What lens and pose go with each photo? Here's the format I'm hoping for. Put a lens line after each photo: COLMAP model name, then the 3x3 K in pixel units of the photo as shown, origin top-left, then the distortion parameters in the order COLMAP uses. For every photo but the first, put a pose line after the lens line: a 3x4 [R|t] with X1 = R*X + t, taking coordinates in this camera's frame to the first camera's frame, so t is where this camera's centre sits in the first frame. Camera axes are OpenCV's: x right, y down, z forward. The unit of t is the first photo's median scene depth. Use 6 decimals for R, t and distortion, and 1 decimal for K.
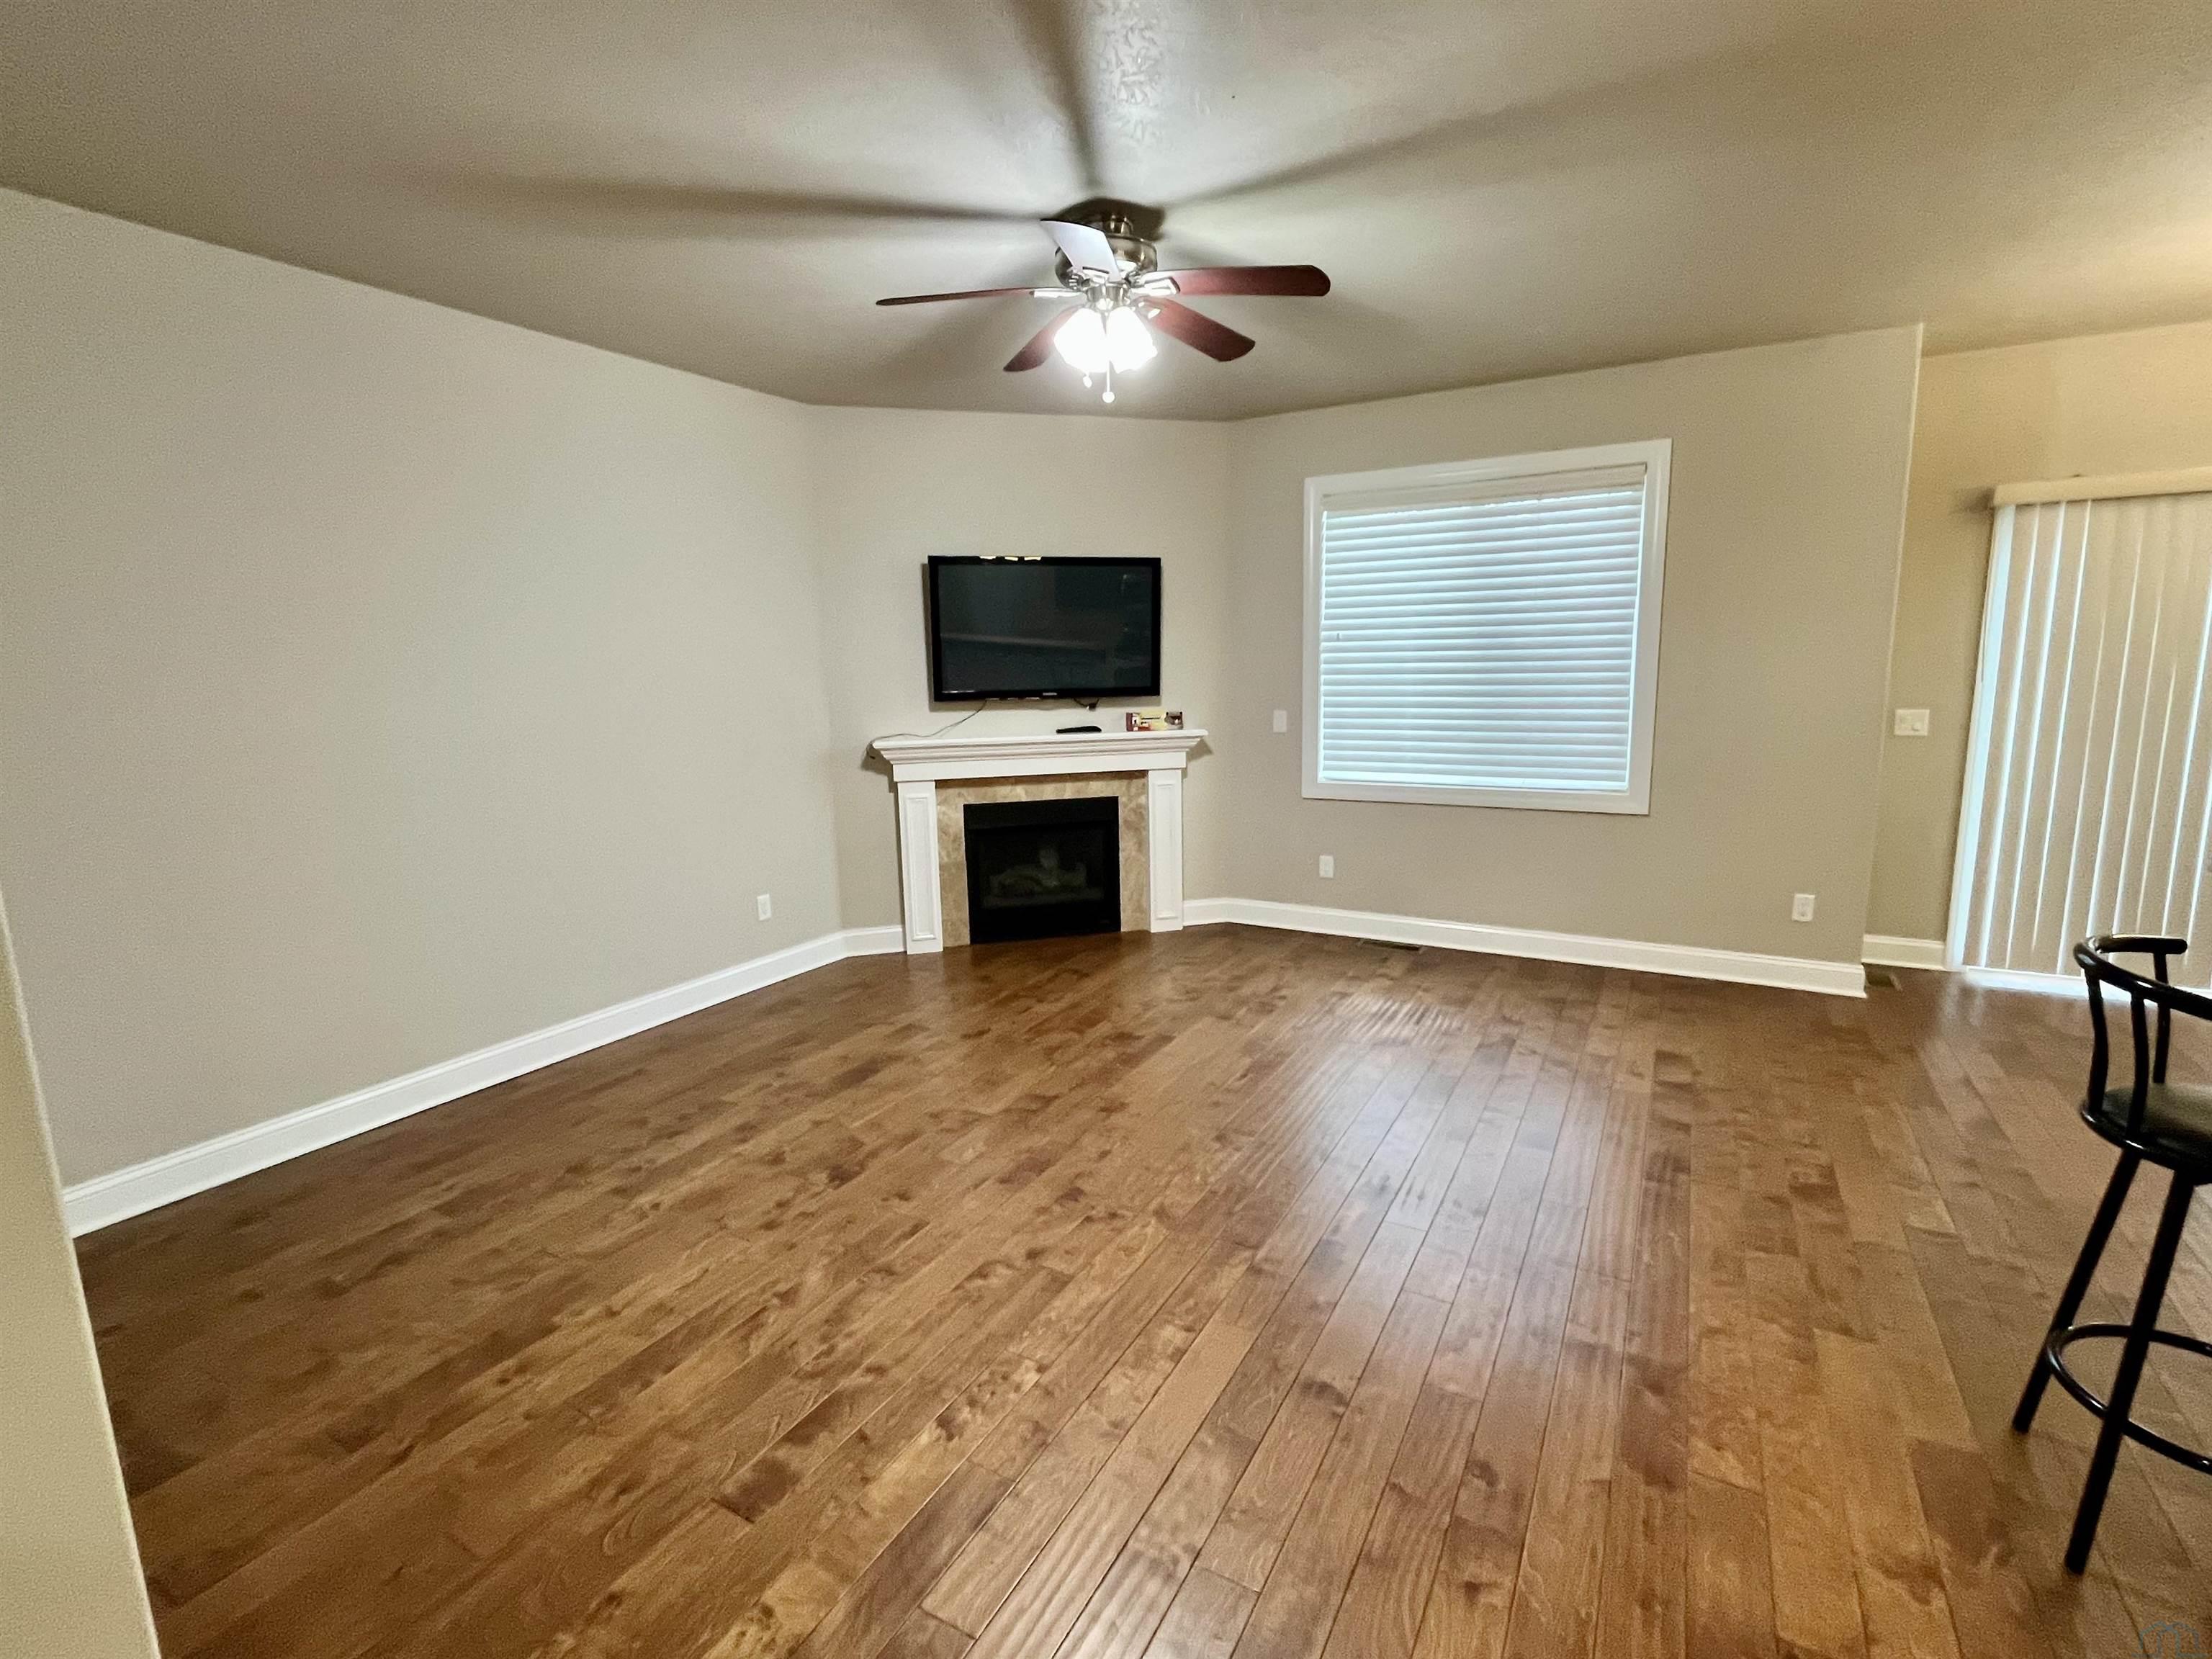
lens RADIAL K [[1014.3, 0, 1109.6], [0, 1014.3, 816.9], [0, 0, 1]] dist [-0.005717, 0.000157]
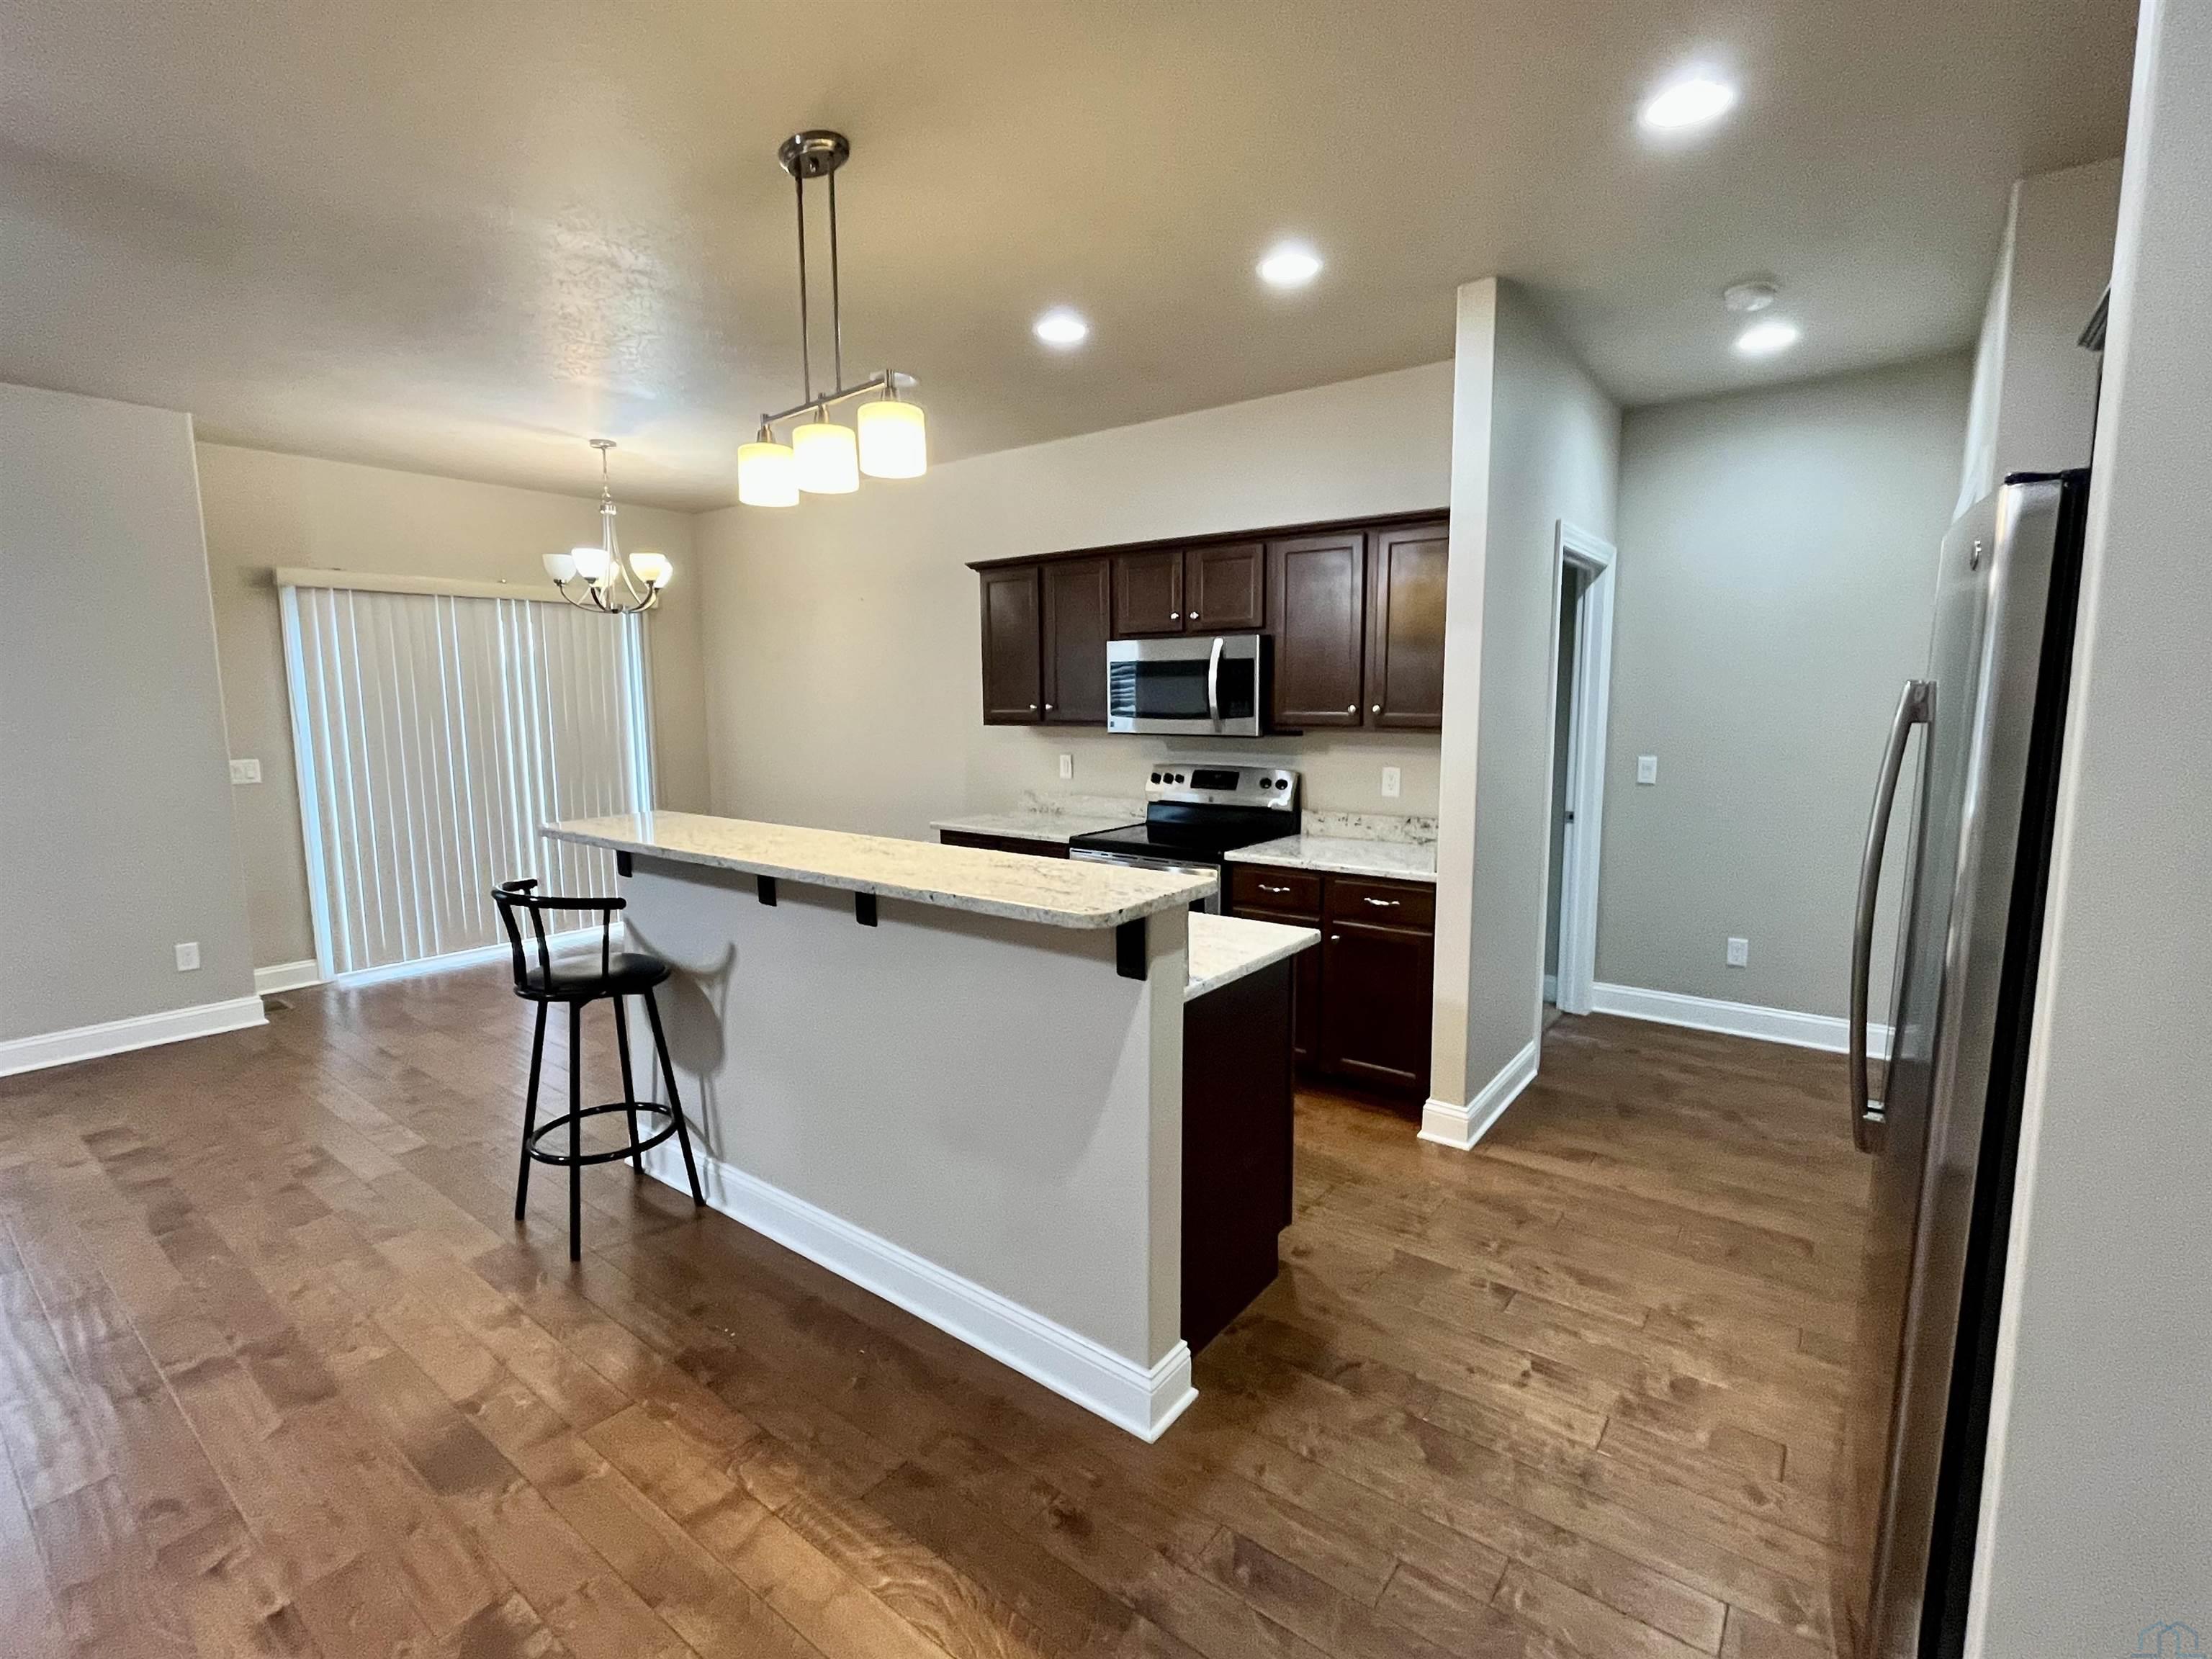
lens RADIAL K [[1014.3, 0, 1095.2], [0, 1014.3, 832.6], [0, 0, 1]] dist [-0.005717, 0.000157]
pose [[0.137510, -0.107697, 0.984628, -0.248288], [0.151506, 0.984661, 0.086542, 0.024616], [-0.978845, 0.137276, 0.151717, -0.091427]]
